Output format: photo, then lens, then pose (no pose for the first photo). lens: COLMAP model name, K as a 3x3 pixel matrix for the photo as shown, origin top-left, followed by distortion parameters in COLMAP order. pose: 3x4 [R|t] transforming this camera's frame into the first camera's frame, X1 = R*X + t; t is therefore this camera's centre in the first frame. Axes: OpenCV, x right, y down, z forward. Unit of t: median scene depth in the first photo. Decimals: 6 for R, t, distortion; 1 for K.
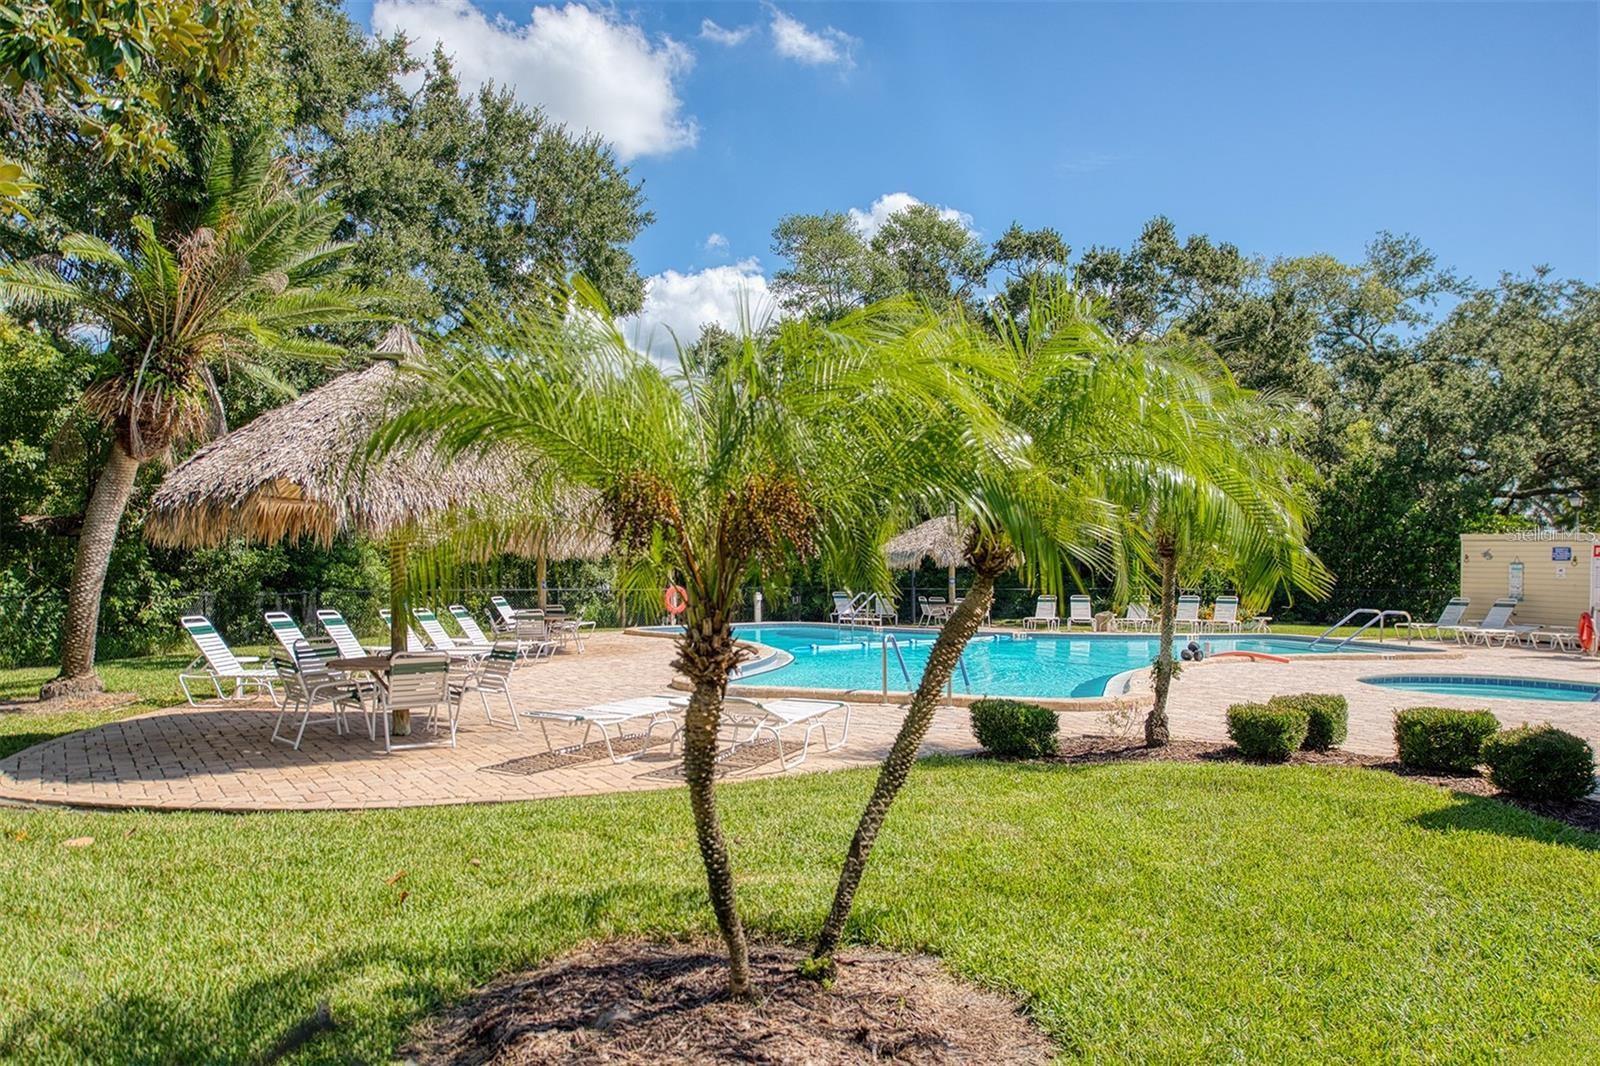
lens RADIAL K [[1140.1, 0, 804.3], [0, 1140.1, 533.8], [0, 0, 1]] dist [0.000562, 0.003827]
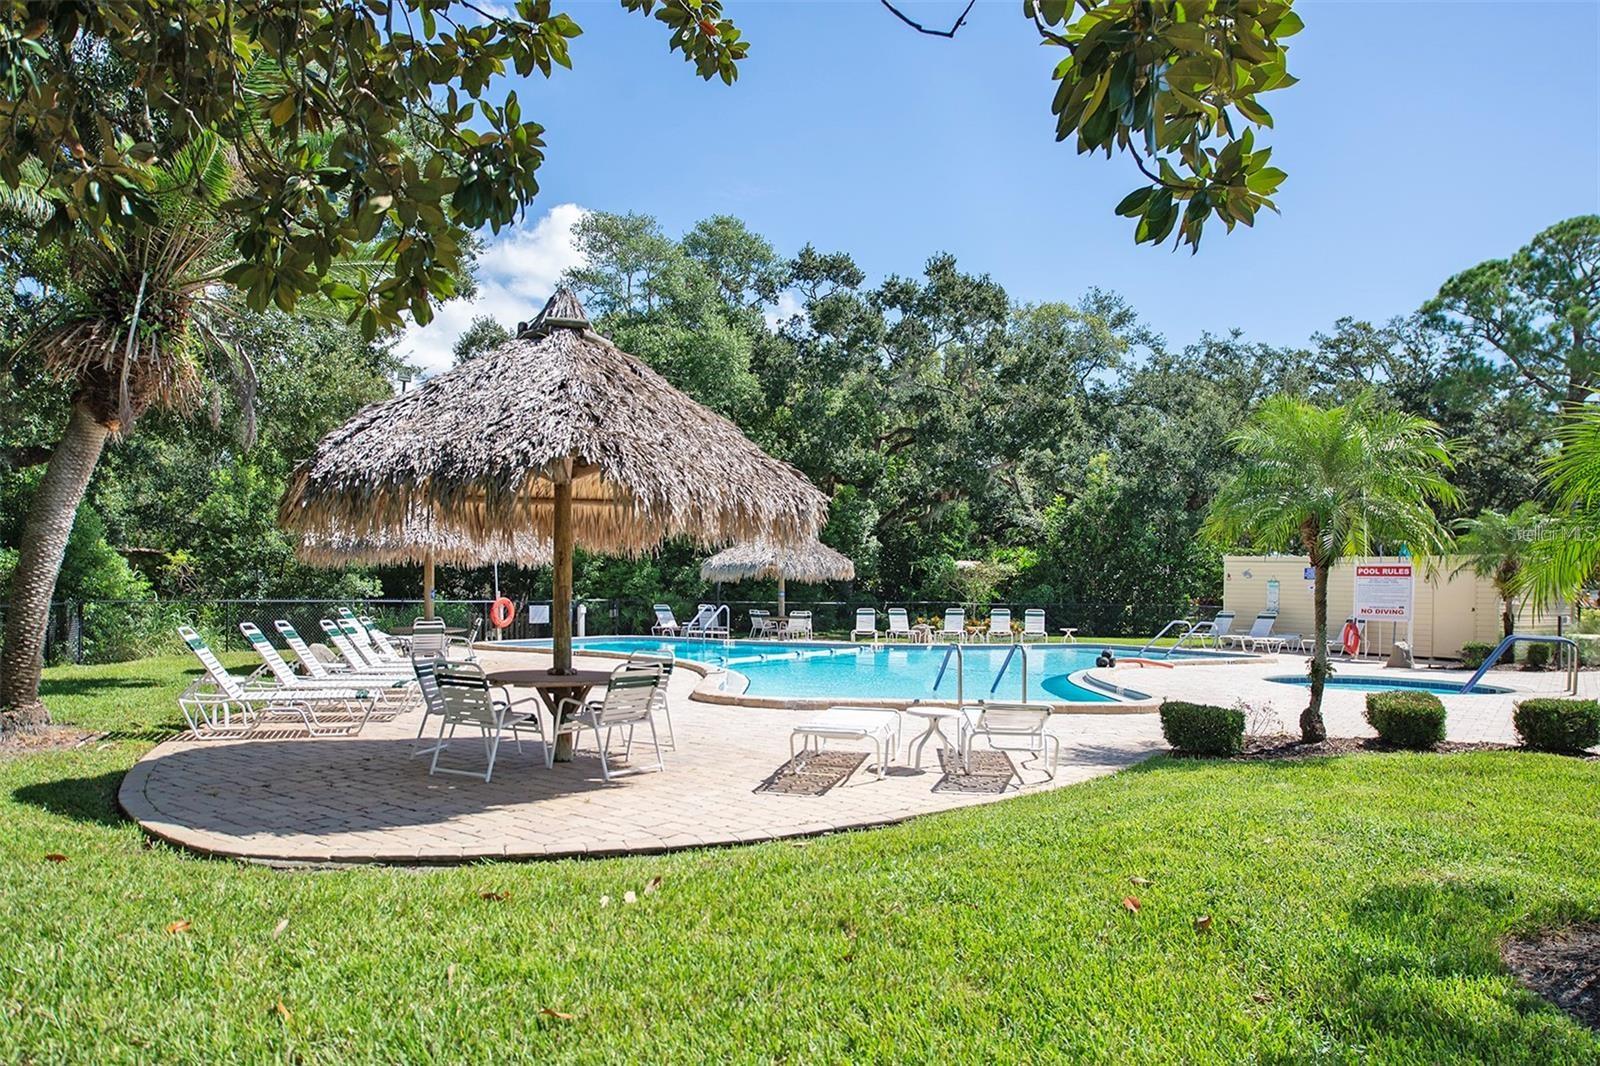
lens RADIAL K [[1140.1, 0, 804.3], [0, 1140.1, 533.8], [0, 0, 1]] dist [0.000562, 0.003827]
pose [[0.944408, 0.023471, 0.327936, -0.180855], [-0.018630, 0.999666, -0.017898, 0.006126], [-0.328246, 0.010794, 0.944531, 0.046387]]
